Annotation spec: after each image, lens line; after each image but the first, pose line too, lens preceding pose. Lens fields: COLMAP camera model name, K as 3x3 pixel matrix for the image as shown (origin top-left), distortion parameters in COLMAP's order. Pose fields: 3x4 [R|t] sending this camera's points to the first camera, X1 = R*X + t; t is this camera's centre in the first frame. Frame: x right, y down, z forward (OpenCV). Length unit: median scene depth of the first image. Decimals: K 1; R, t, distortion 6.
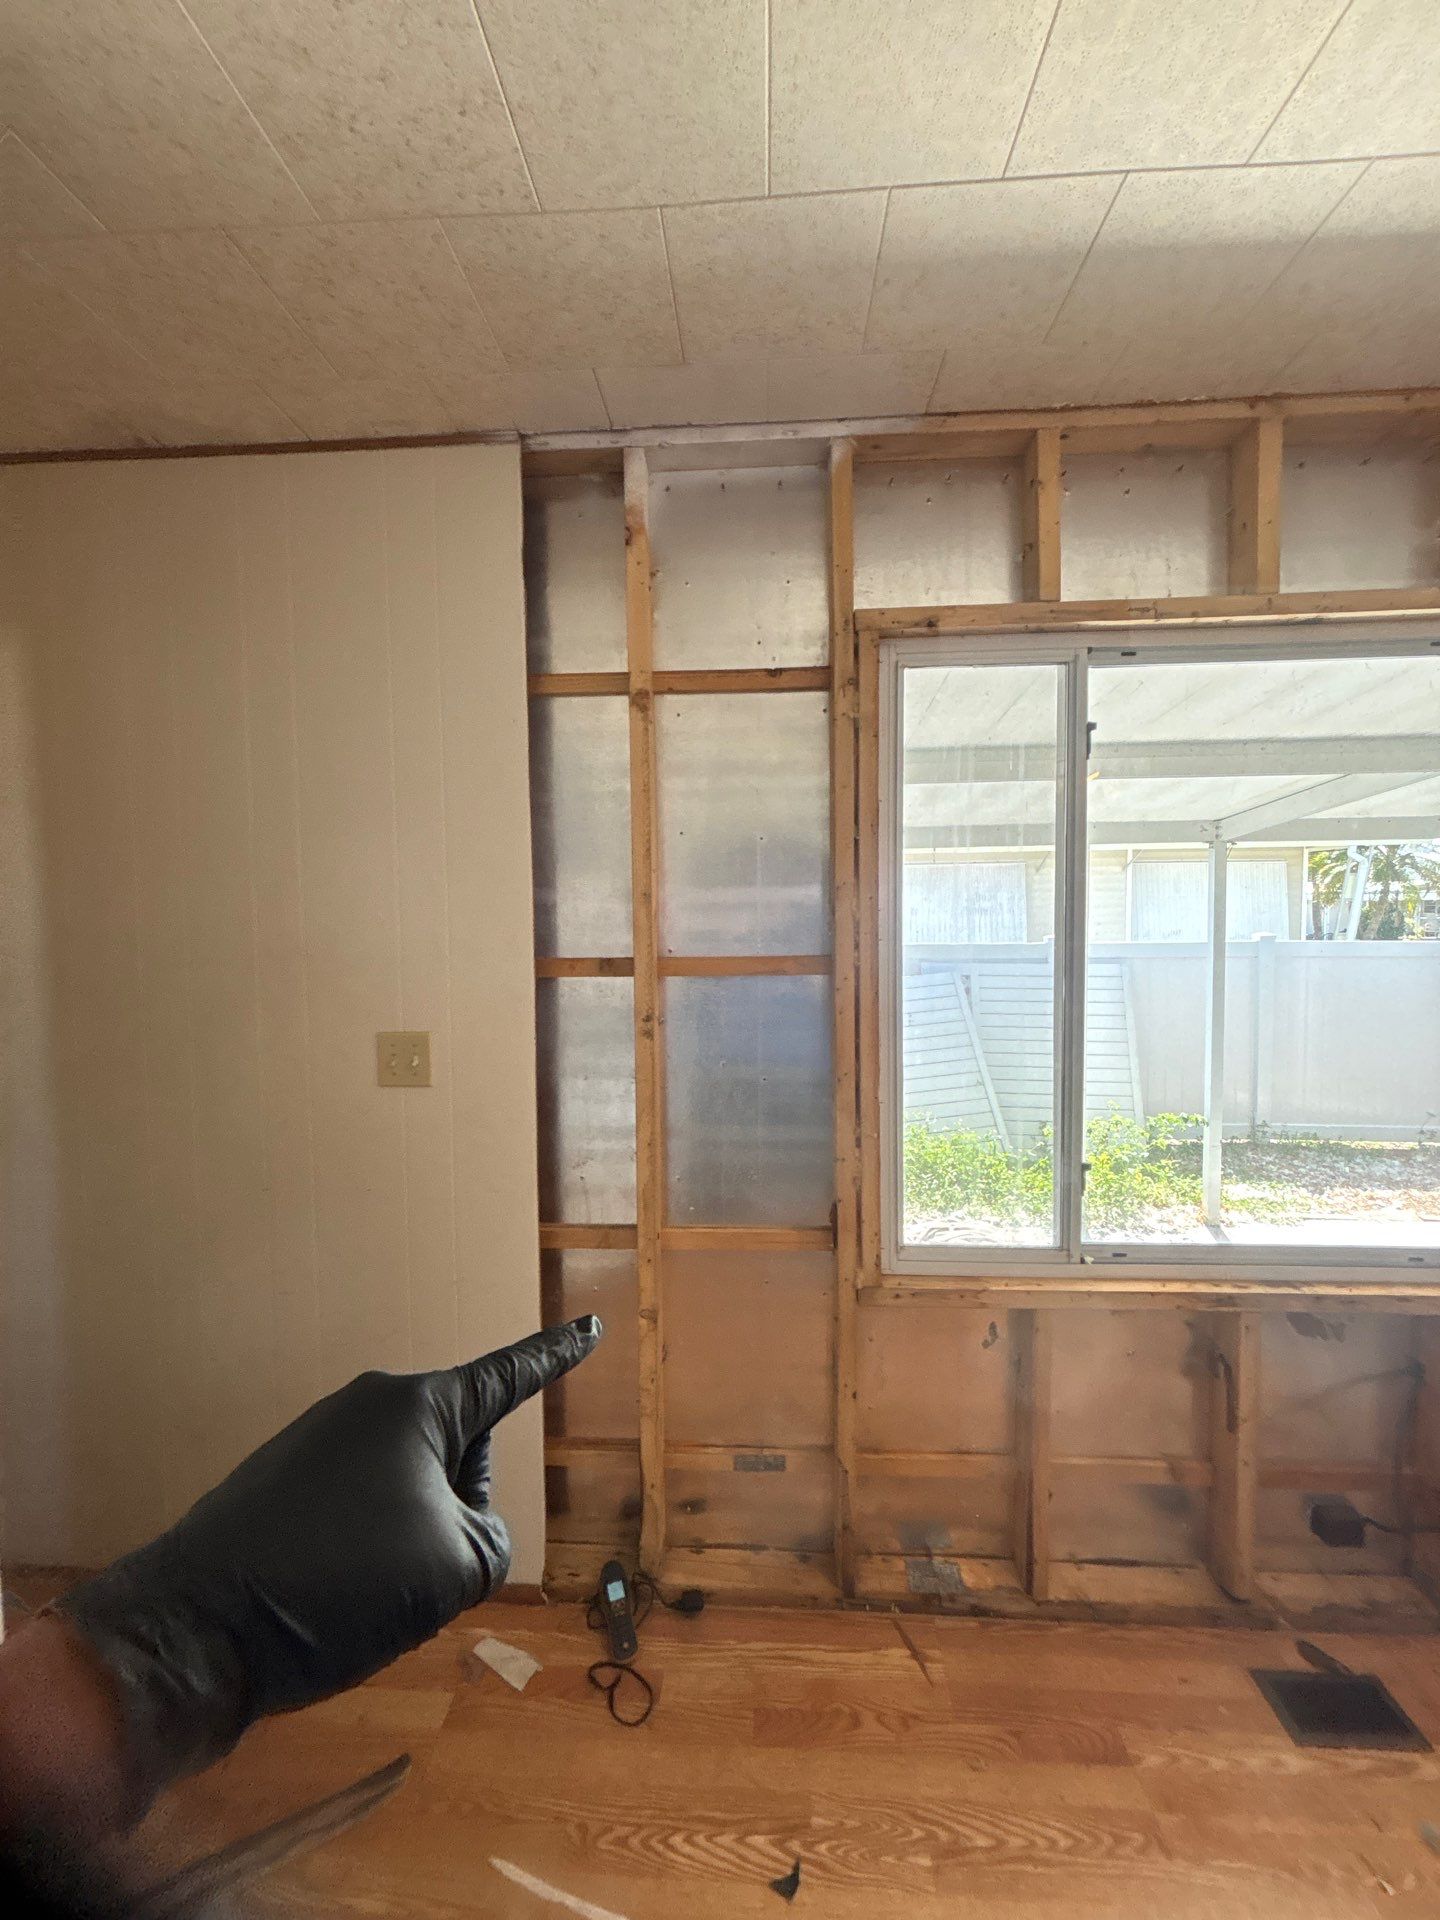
lens RADIAL K [[778.2, 0, 722.8], [0, 778.2, 953.1], [0, 0, 1]] dist [0.000737, 0.000295]
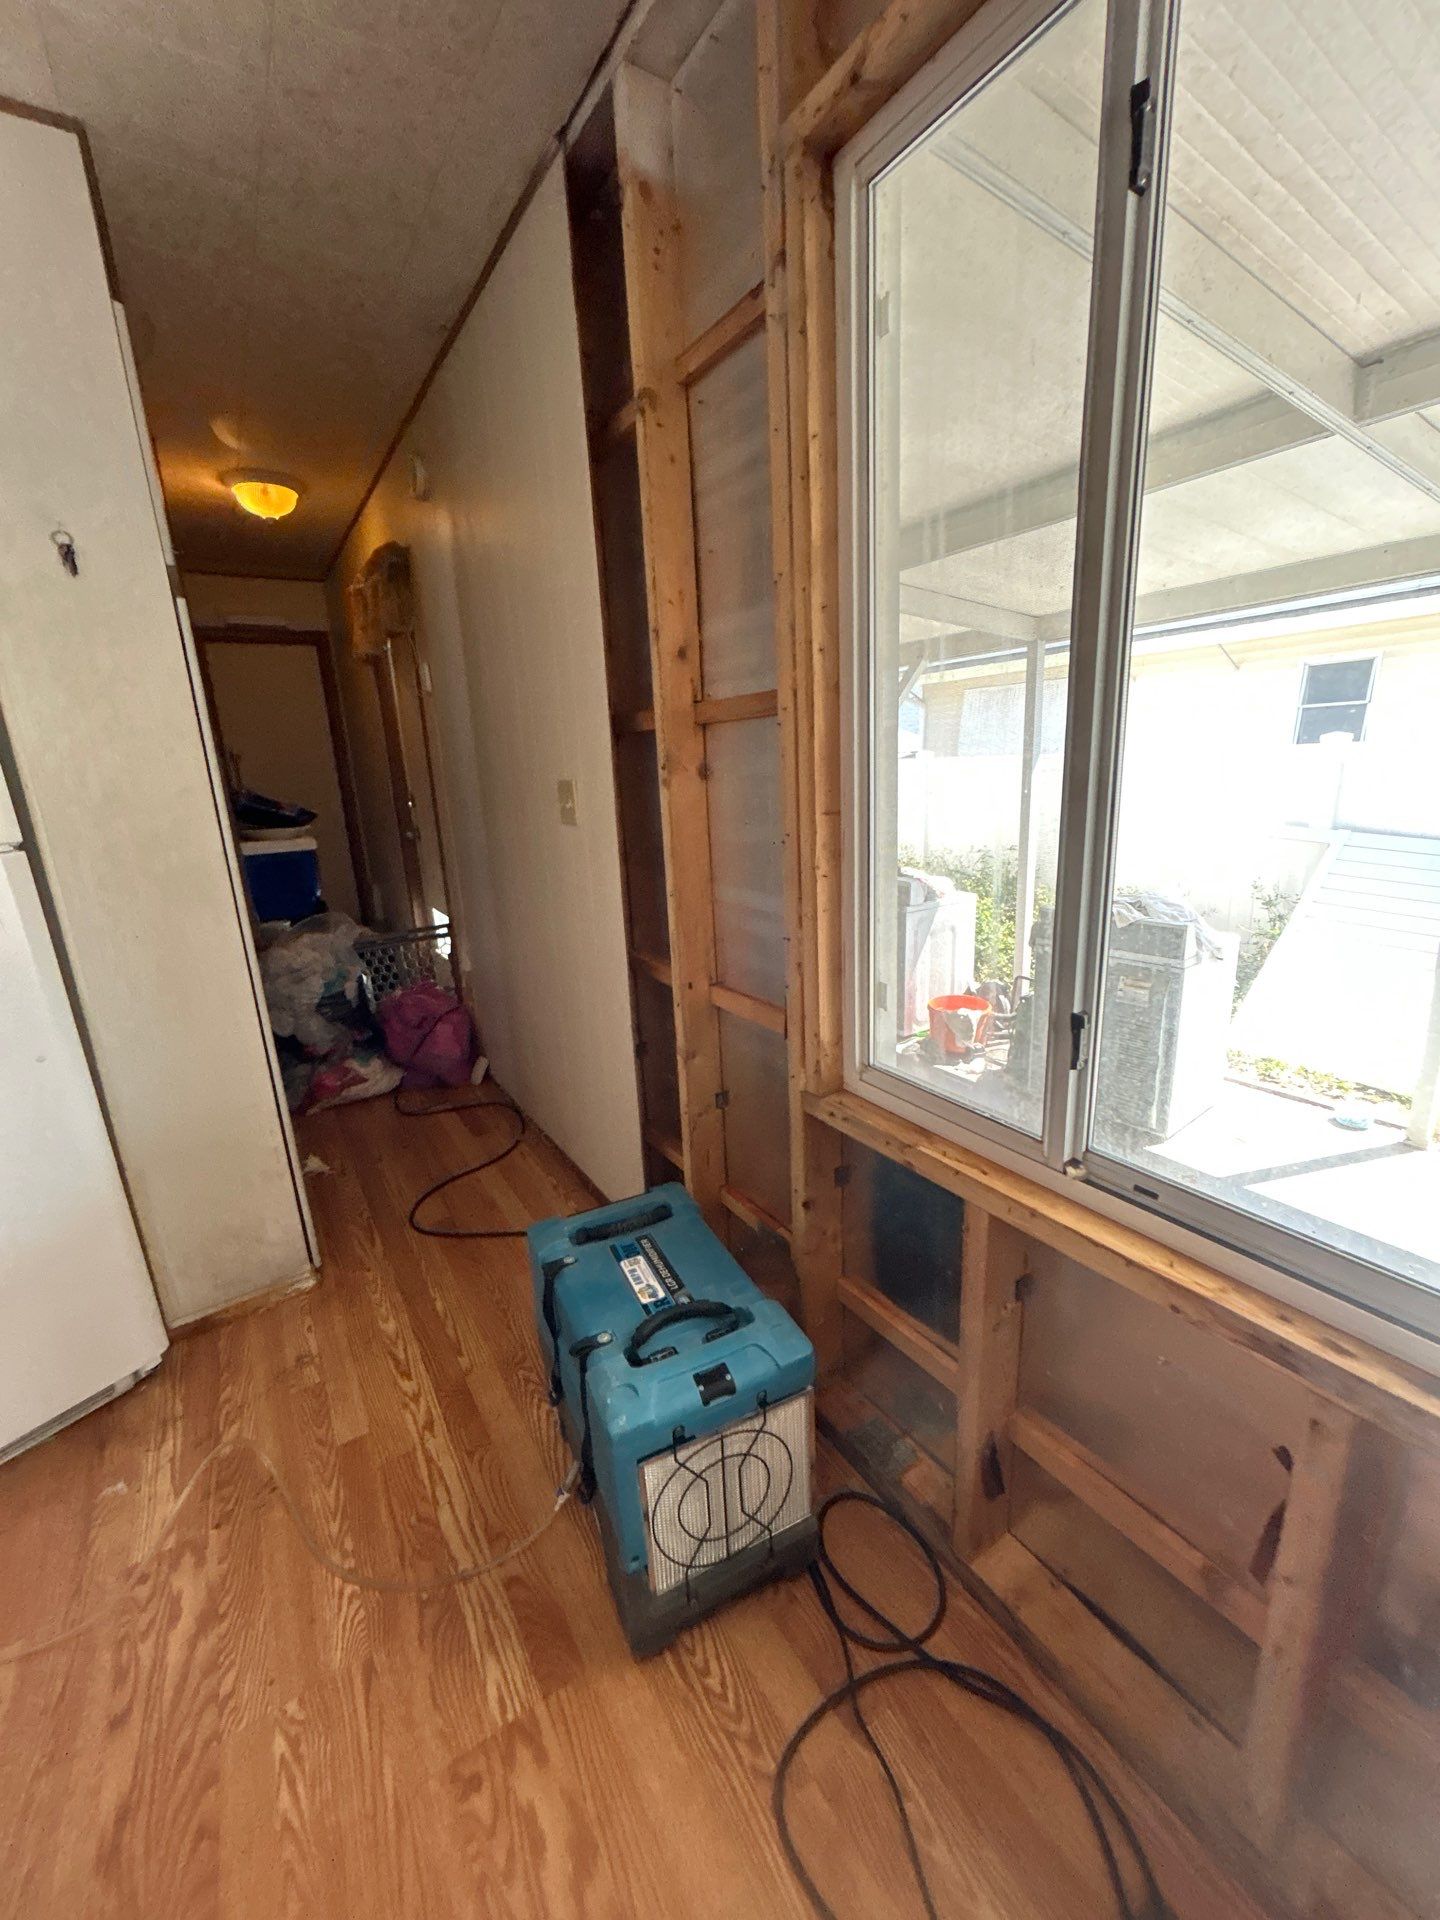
lens RADIAL K [[765.8, 0, 720.4], [0, 765.8, 959.2], [0, 0, 1]] dist [-0.003546, -0.000012]
pose [[0.589317, 0.184754, -0.786493, 0.739982], [-0.003870, 0.974135, 0.225933, 0.102245], [0.807893, -0.130103, 0.574789, 0.463019]]
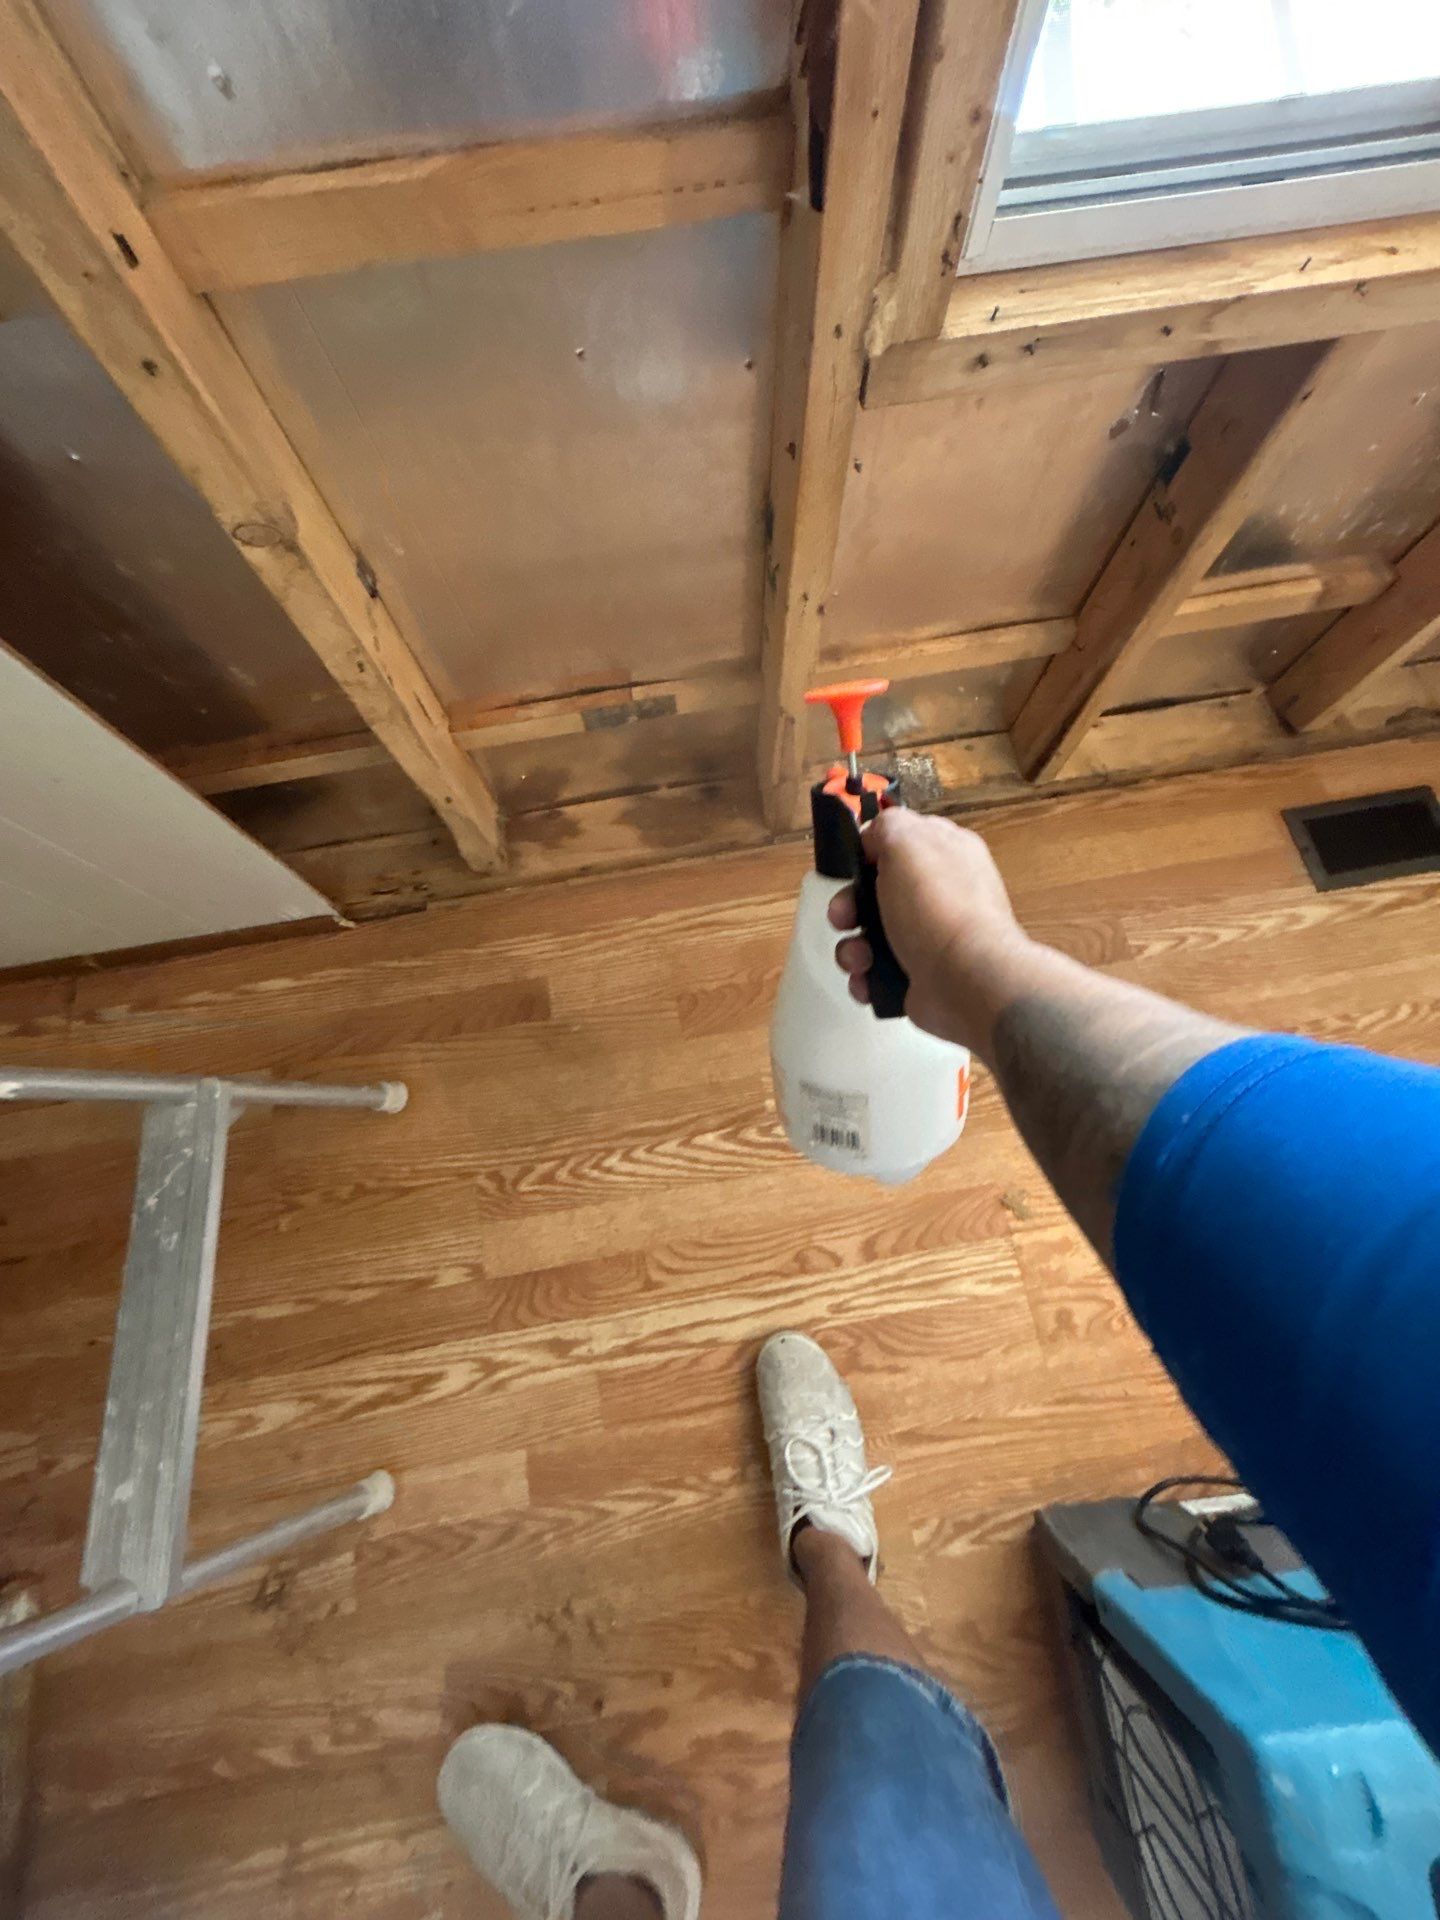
lens RADIAL K [[770.2, 0, 728.0], [0, 770.2, 955.2], [0, 0, 1]] dist [-0.001237, 0.000029]
pose [[0.970998, -0.226760, 0.075786, 0.037533], [0.012211, 0.363597, 0.931476, 0.223038], [-0.238777, -0.903536, 0.355821, 0.670950]]
